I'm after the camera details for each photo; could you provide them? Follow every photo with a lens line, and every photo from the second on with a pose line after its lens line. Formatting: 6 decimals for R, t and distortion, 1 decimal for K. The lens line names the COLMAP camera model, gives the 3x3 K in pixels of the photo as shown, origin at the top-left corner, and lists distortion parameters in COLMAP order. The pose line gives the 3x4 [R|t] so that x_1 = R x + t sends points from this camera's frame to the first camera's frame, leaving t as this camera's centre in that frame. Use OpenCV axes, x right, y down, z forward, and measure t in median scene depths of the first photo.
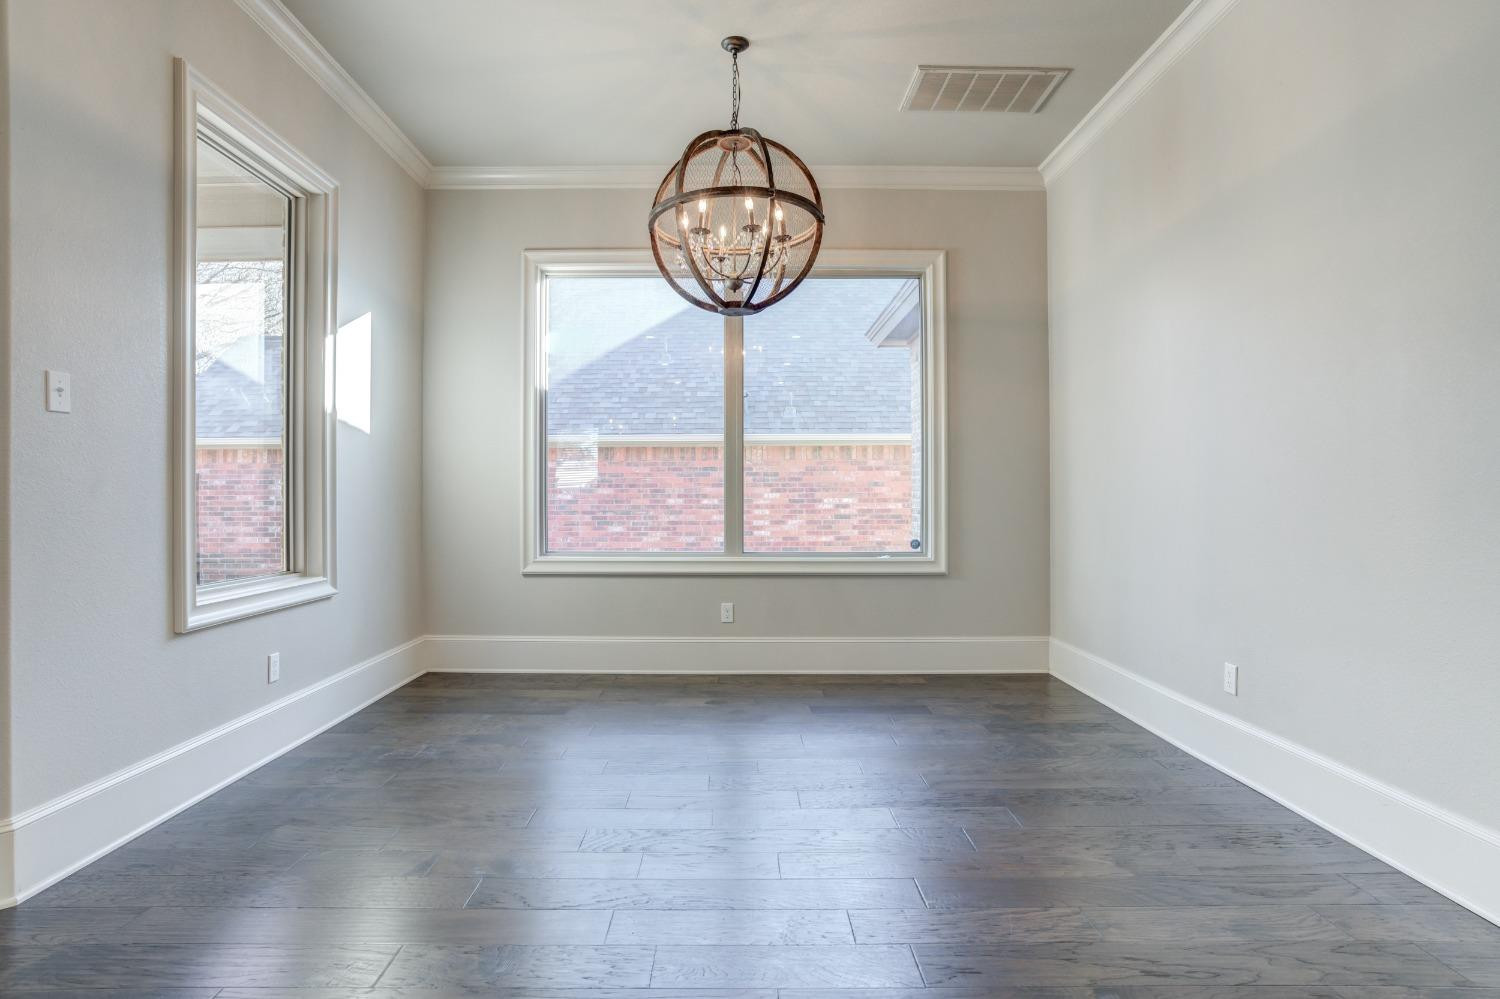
lens RADIAL K [[796.0, 0, 738.1], [0, 796.0, 492.9], [0, 0, 1]] dist [-0.059992, 0.040394]
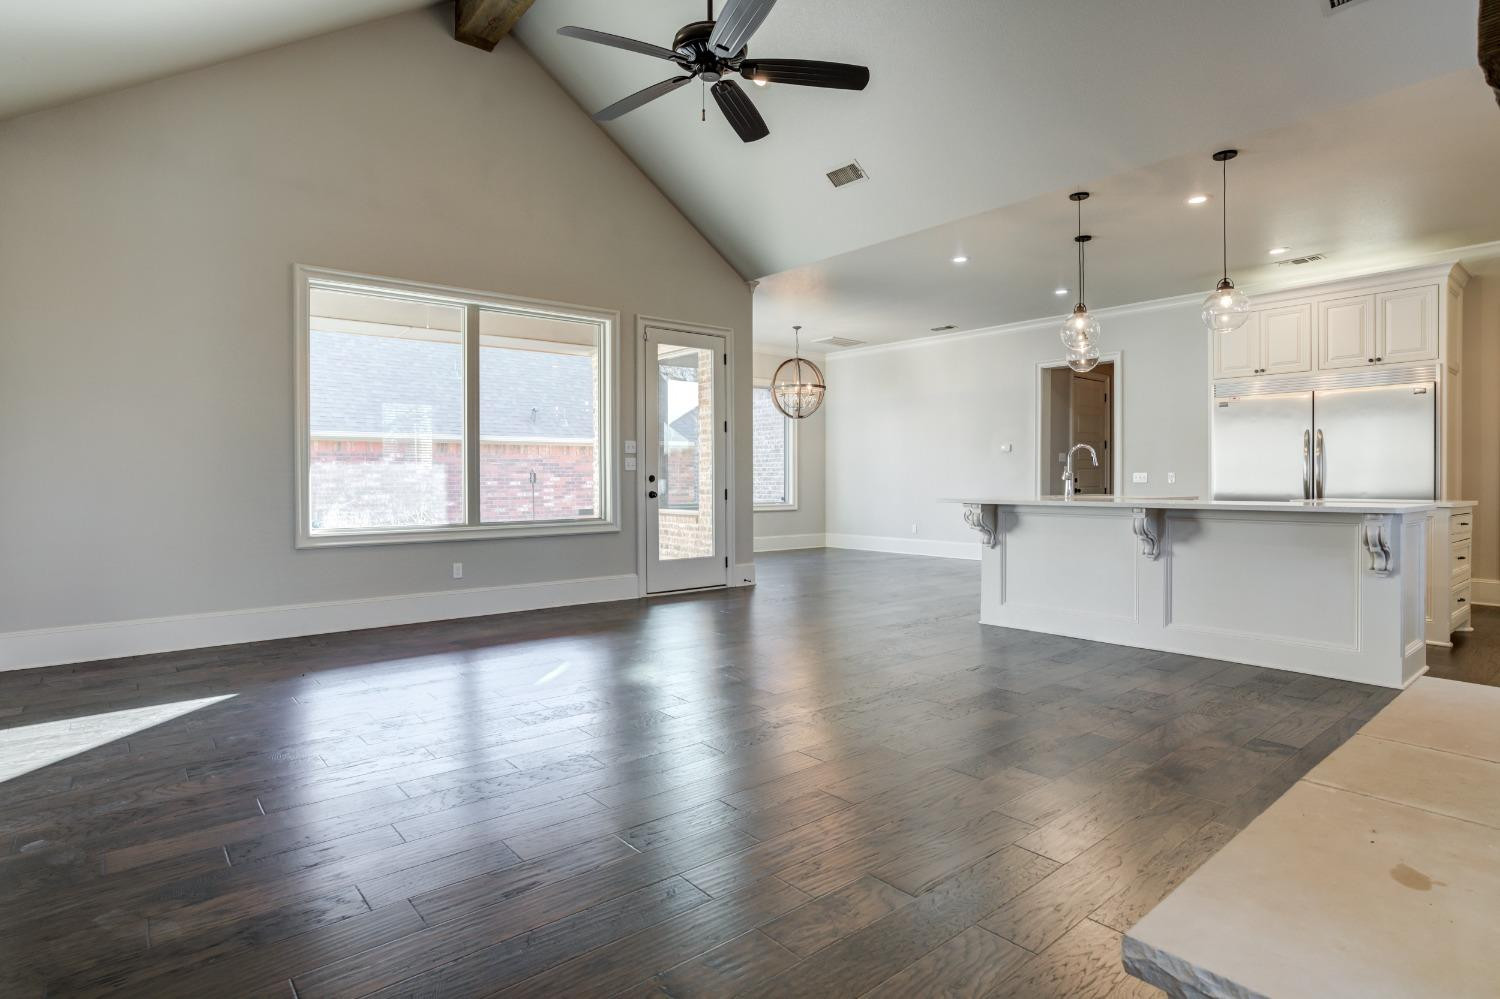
lens RADIAL K [[790.5, 0, 753.3], [0, 790.5, 496.9], [0, 0, 1]] dist [-0.060524, 0.040149]
pose [[0.768044, -0.014318, 0.640237, -1.409812], [-0.002074, 0.999689, 0.024845, -0.001143], [-0.640393, -0.020409, 0.767776, -0.814258]]
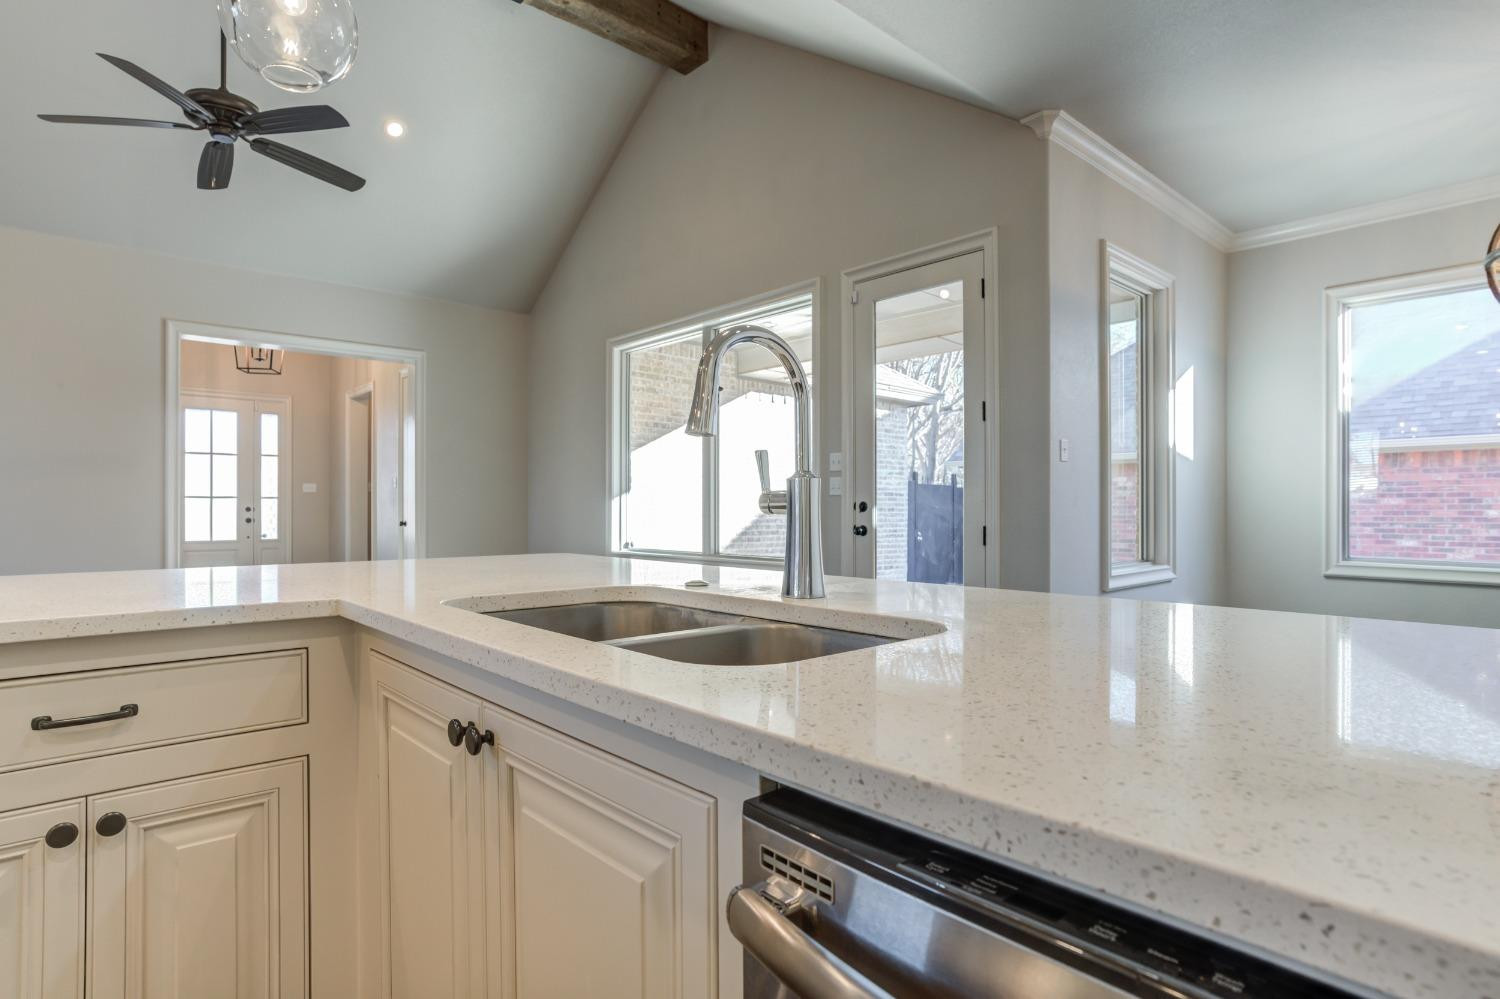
lens RADIAL K [[801.1, 0, 745.3], [0, 801.1, 509.1], [0, 0, 1]] dist [-0.057295, 0.034833]
pose [[0.669111, 0.002993, -0.743156, 0.006780], [0.002646, 0.999976, 0.006410, -0.002245], [0.743157, -0.006256, 0.669087, -0.348406]]
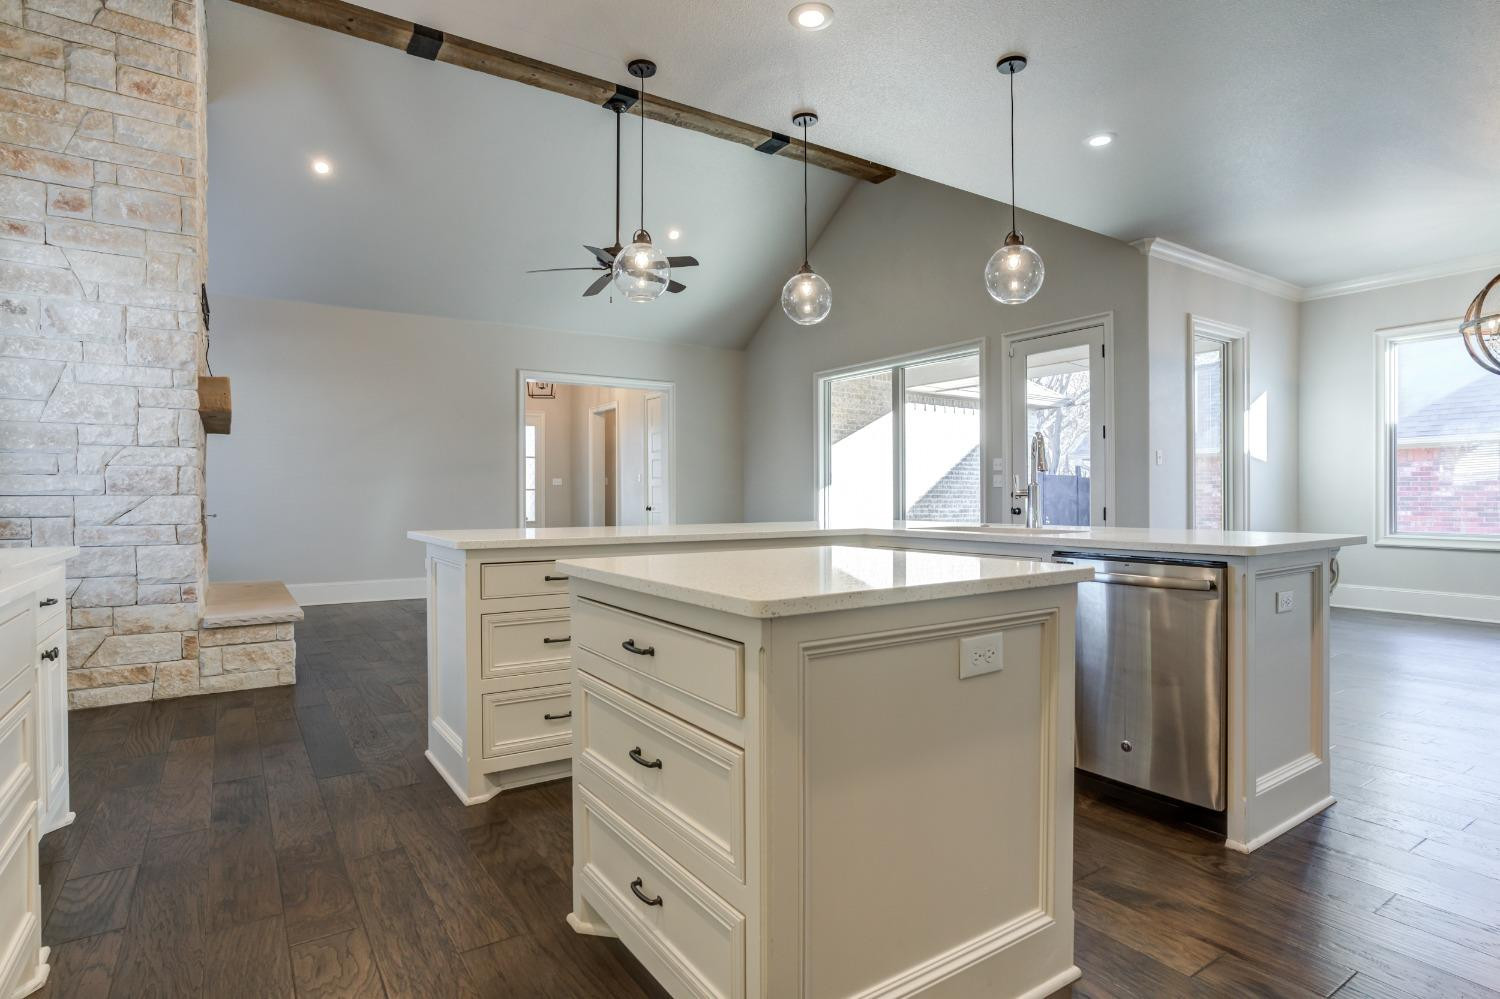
lens RADIAL K [[772.0, 0, 744.6], [0, 772.0, 501.6], [0, 0, 1]] dist [-0.046515, 0.030292]
pose [[0.549424, 0.005235, -0.835527, 0.262373], [0.006870, 0.999918, 0.010782, -0.004733], [0.835515, -0.011664, 0.549343, -0.759875]]
